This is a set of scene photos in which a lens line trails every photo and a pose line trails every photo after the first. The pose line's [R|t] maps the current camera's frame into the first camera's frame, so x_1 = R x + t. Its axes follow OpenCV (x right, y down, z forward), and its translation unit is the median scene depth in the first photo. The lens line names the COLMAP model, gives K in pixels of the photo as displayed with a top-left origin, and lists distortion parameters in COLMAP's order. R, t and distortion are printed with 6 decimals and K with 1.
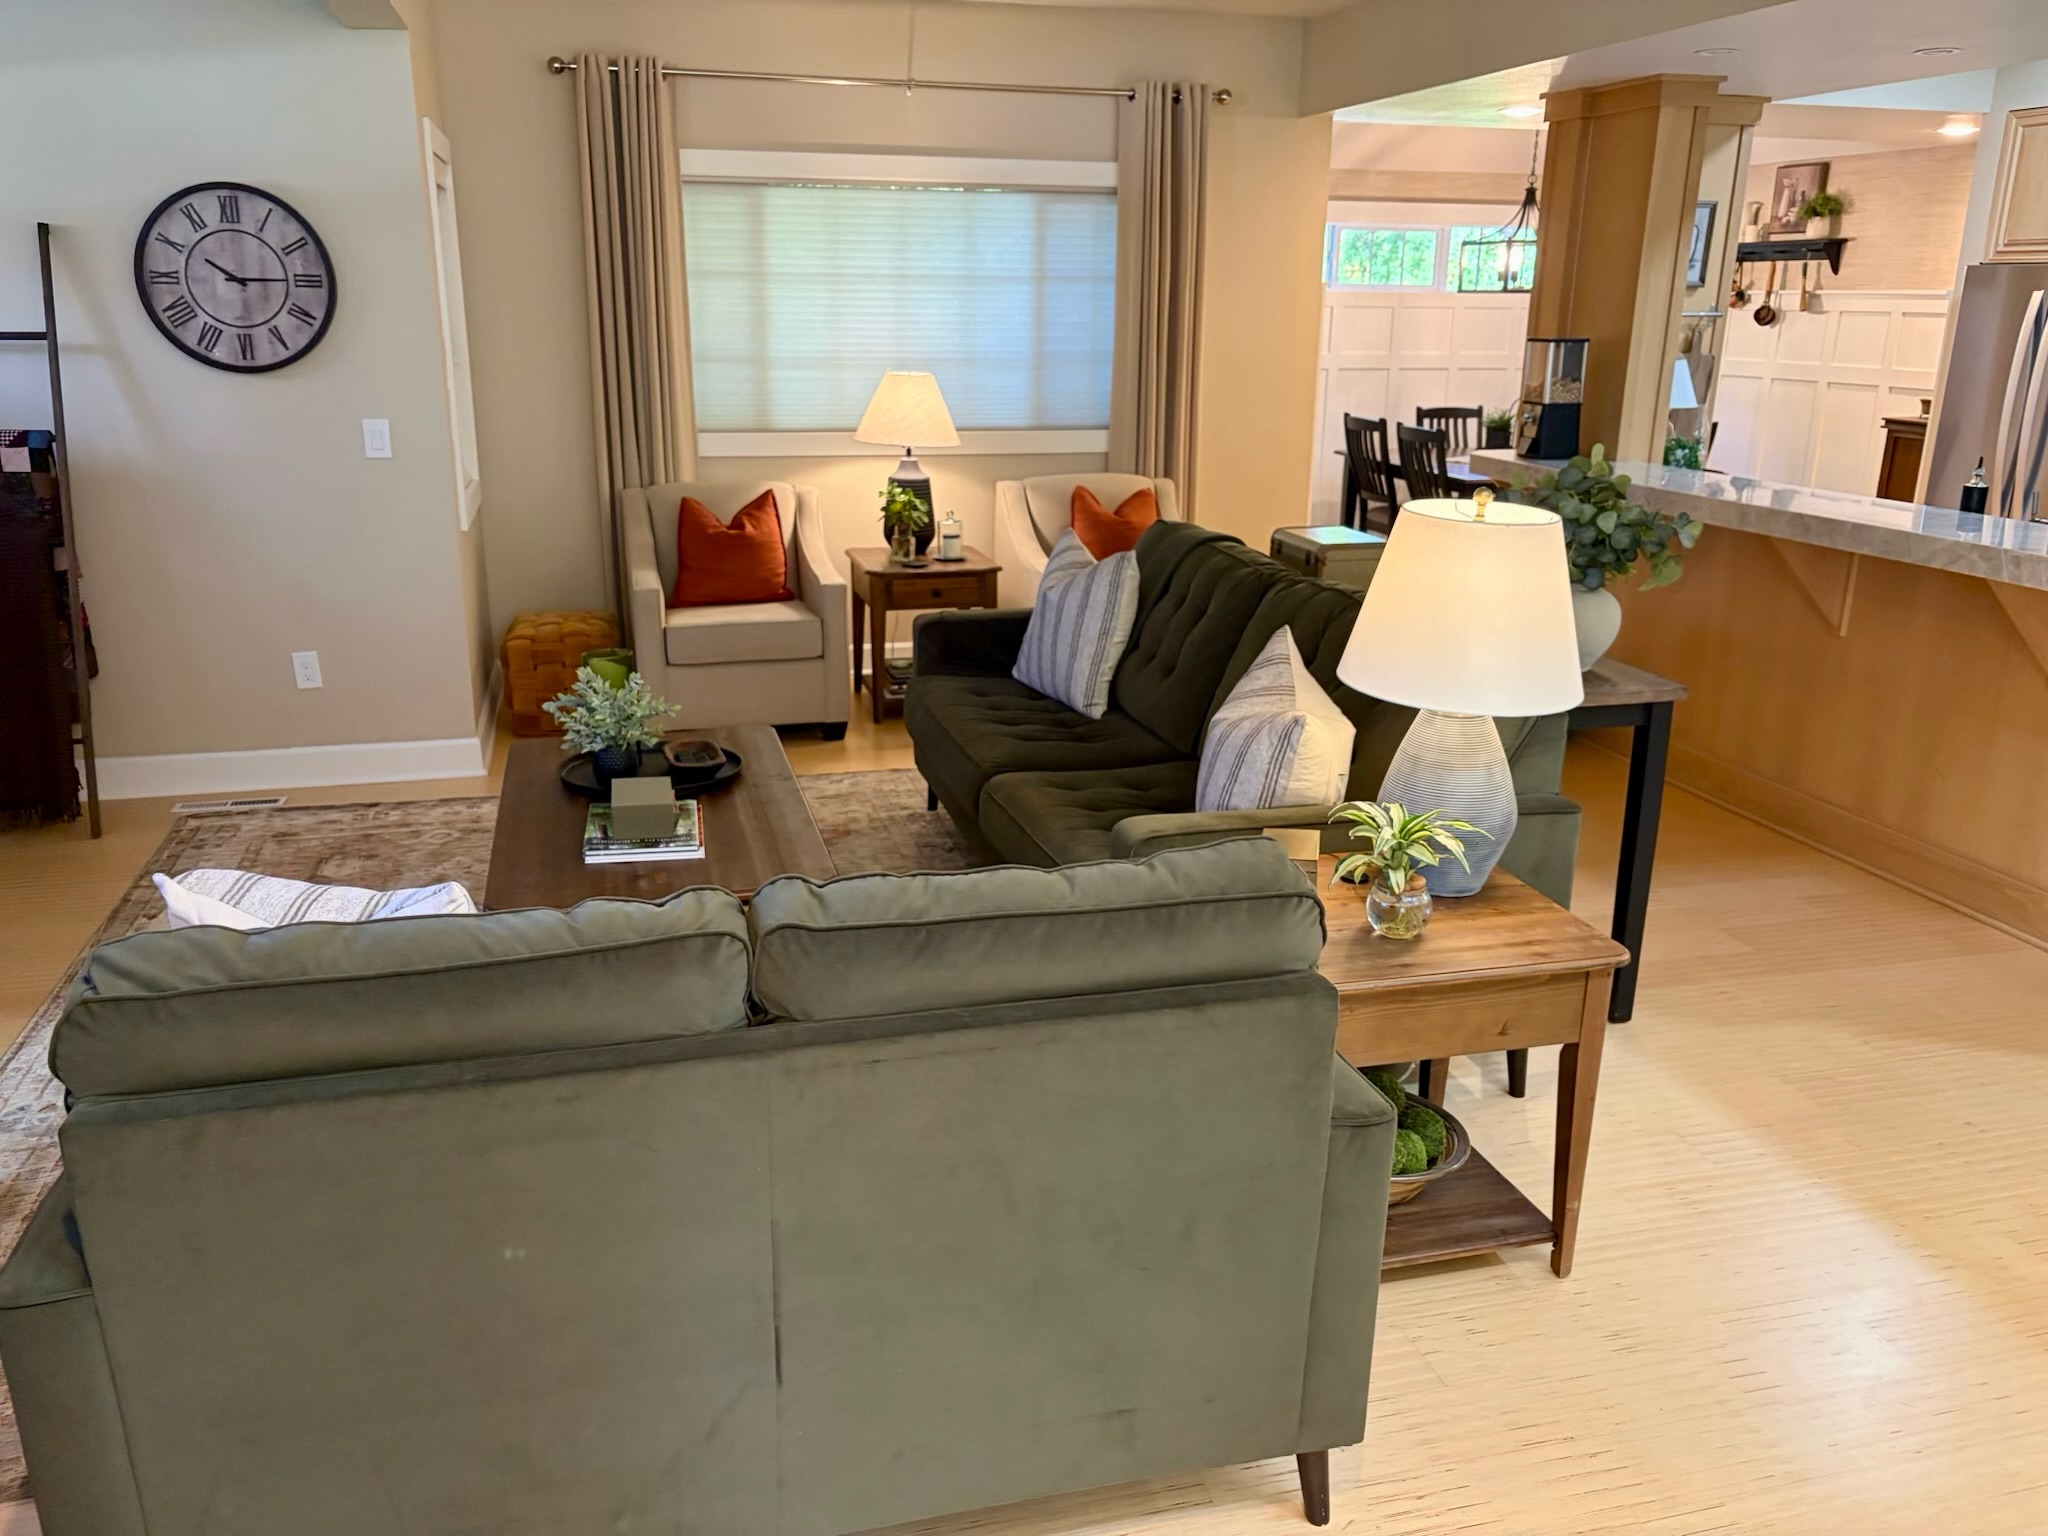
lens RADIAL K [[1536.5, 0, 1011.5], [0, 1536.5, 776.9], [0, 0, 1]] dist [0.048548, -0.054326]
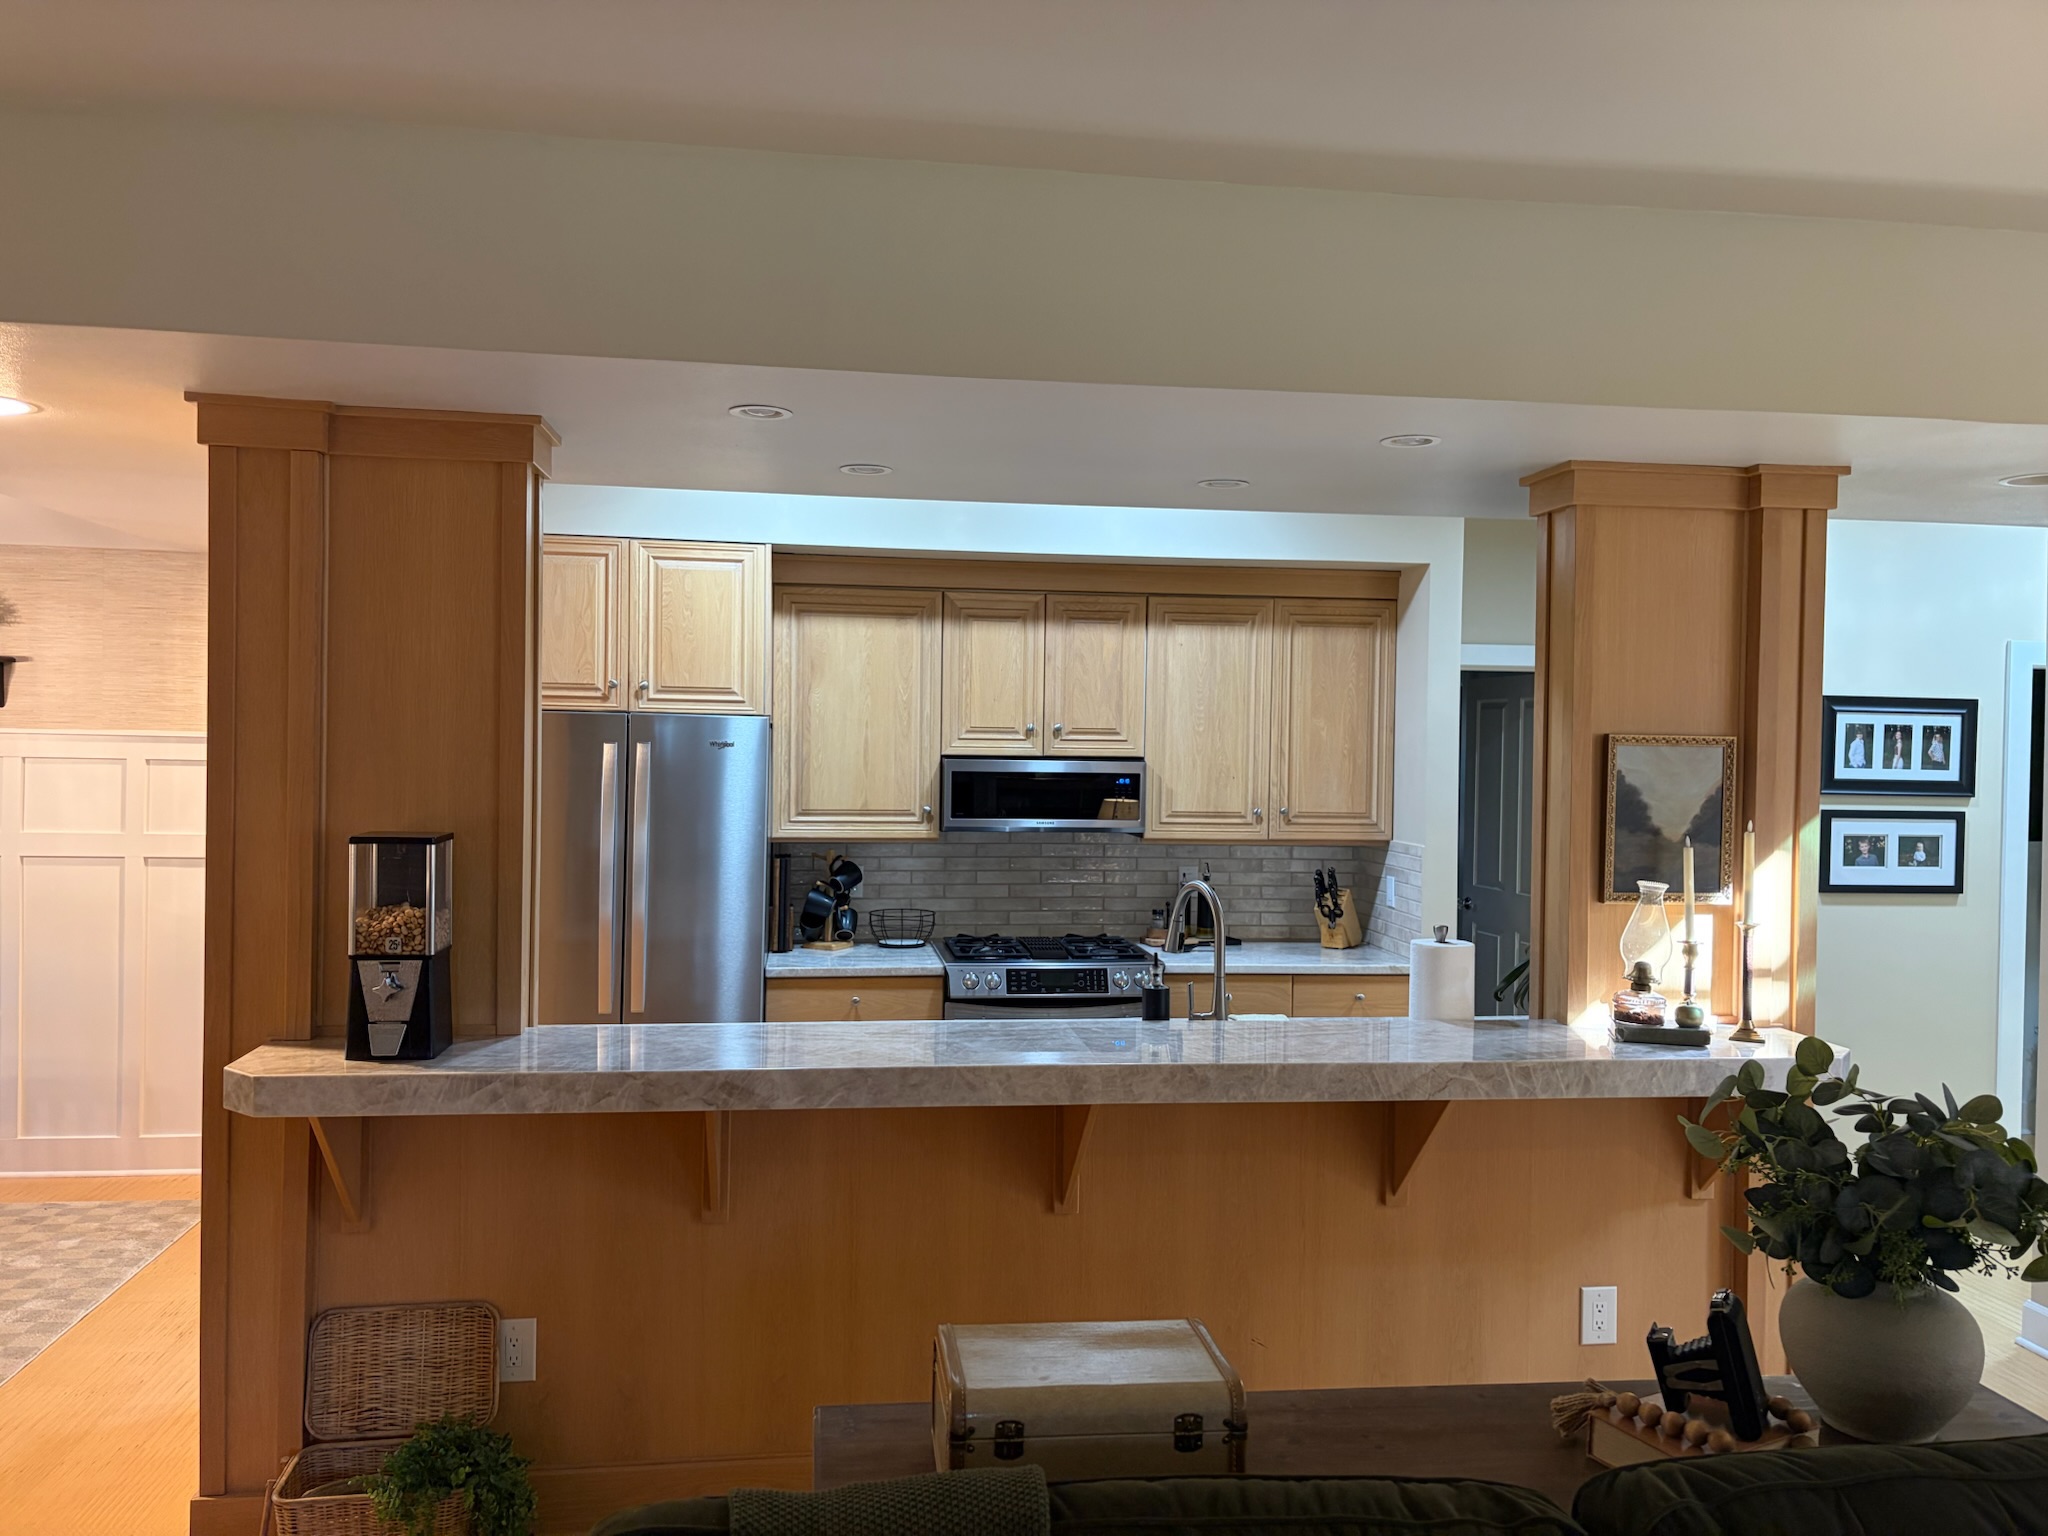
lens RADIAL K [[1540.1, 0, 1024.0], [0, 1540.1, 768.0], [0, 0, 1]] dist [0.088258, -0.119044]
pose [[0.123243, -0.024525, 0.992073, -0.141015], [0.278832, 0.960278, -0.010900, -0.214429], [-0.952399, 0.277965, 0.125186, 0.642657]]
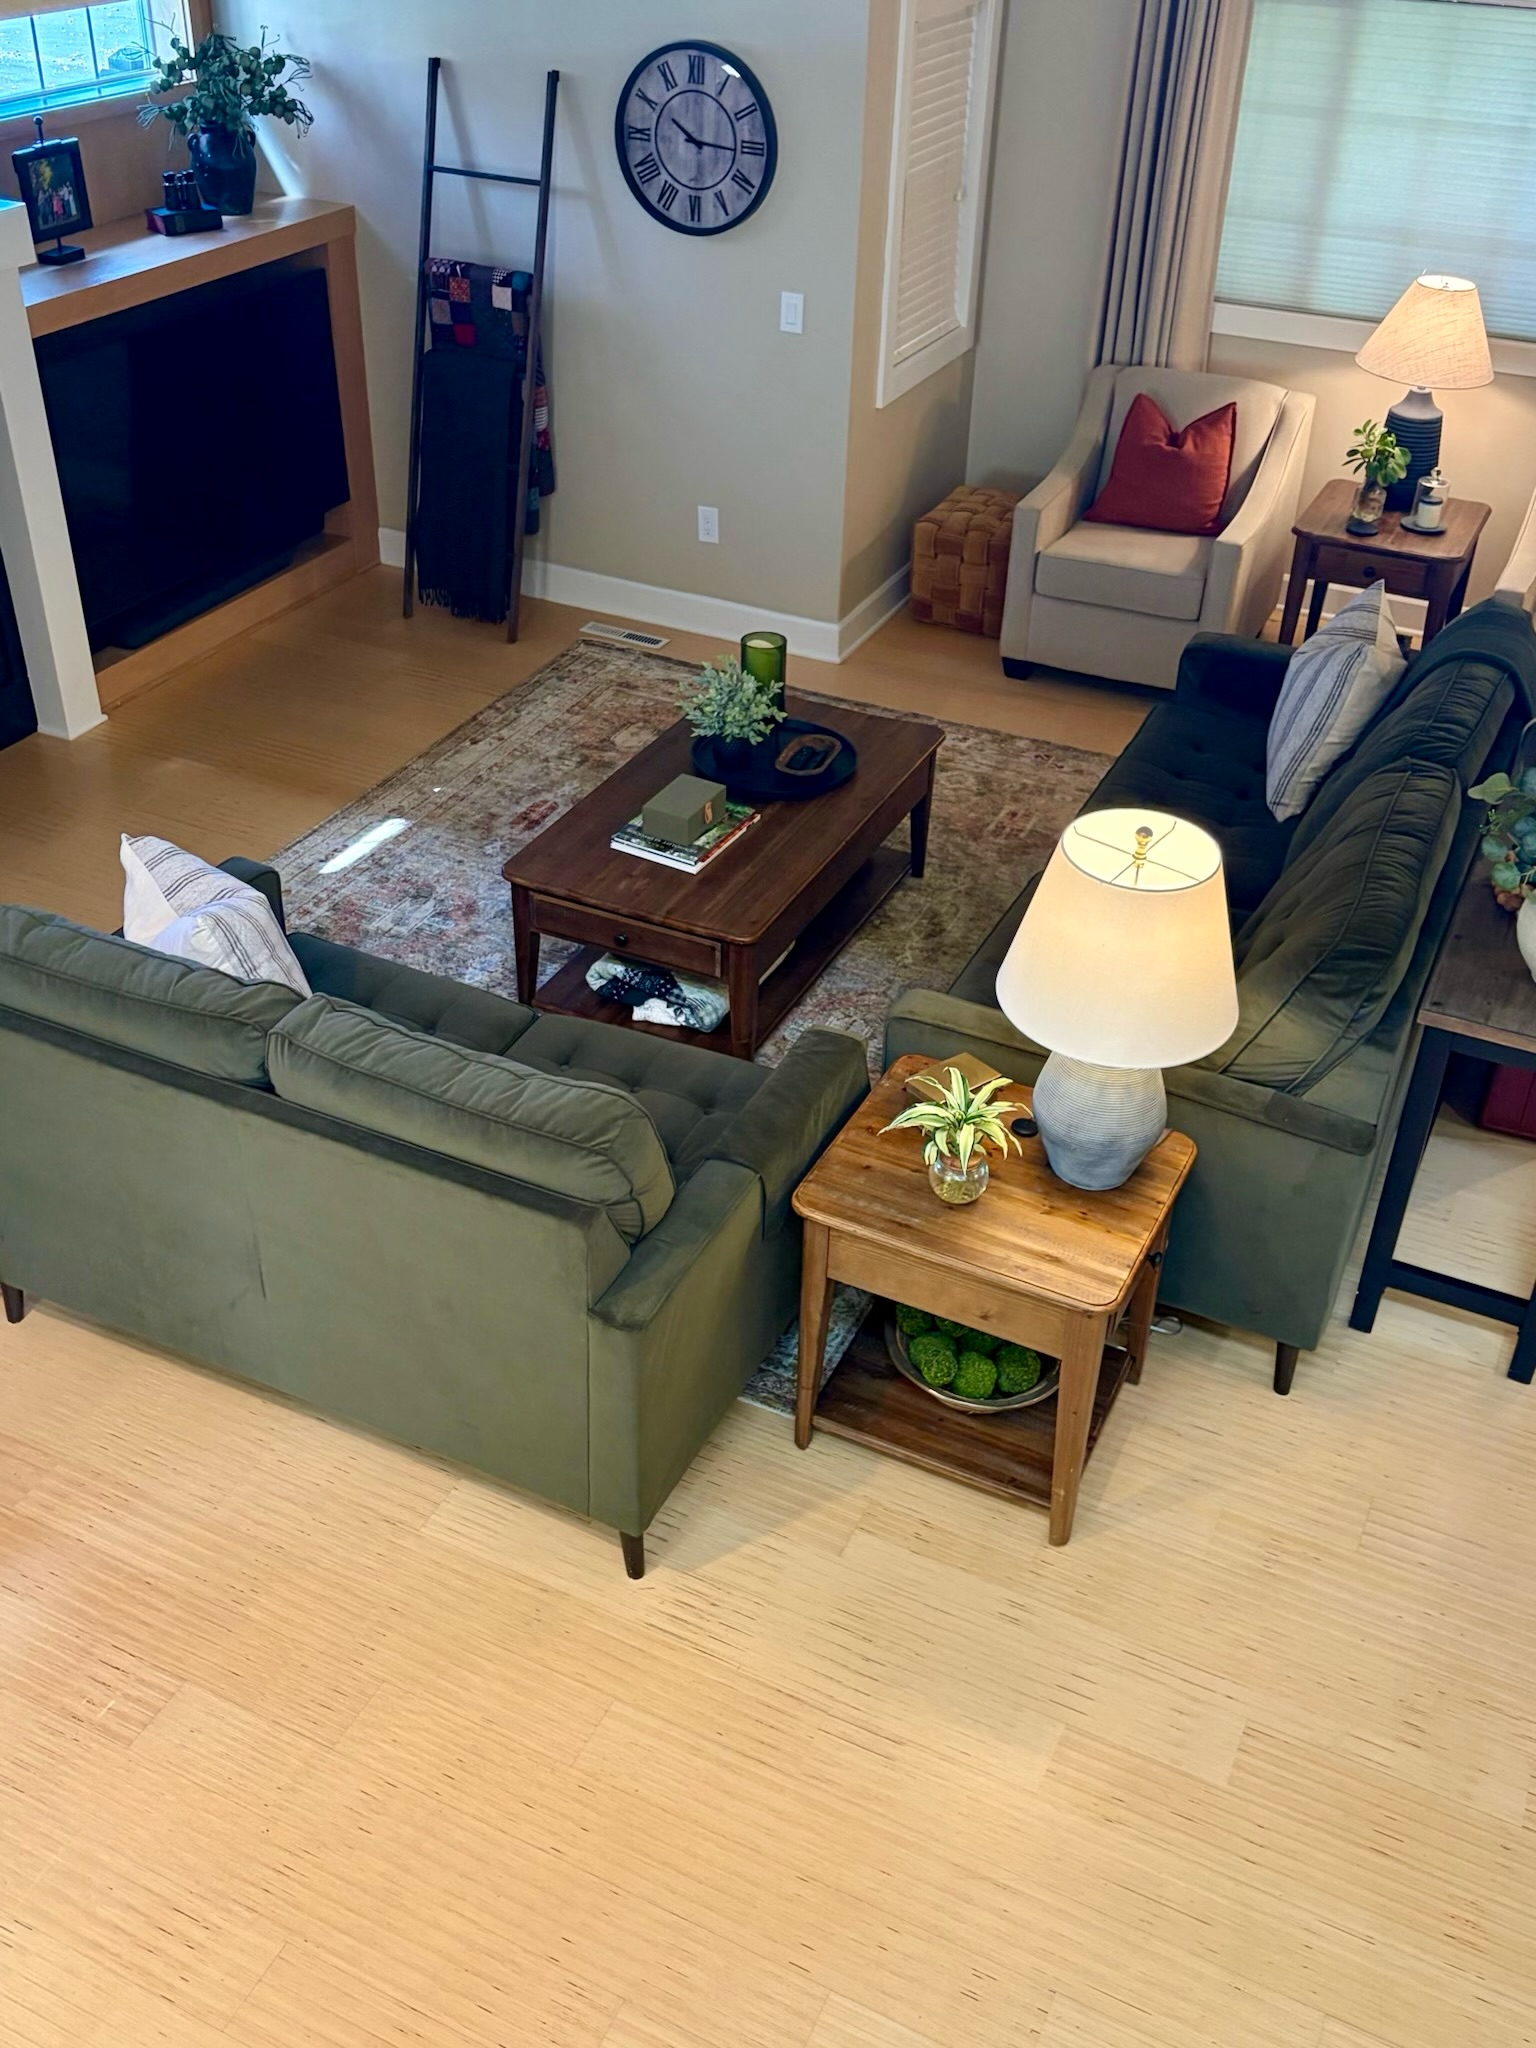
lens RADIAL K [[1937.9, 0, 768.0], [0, 1937.9, 1024.0], [0, 0, 1]] dist [0.016930, -0.006667]
pose [[0.768163, 0.365776, -0.525483, 0.314682], [-0.206639, 0.918458, 0.337247, -0.168823], [0.605991, -0.150475, 0.781109, -0.044301]]
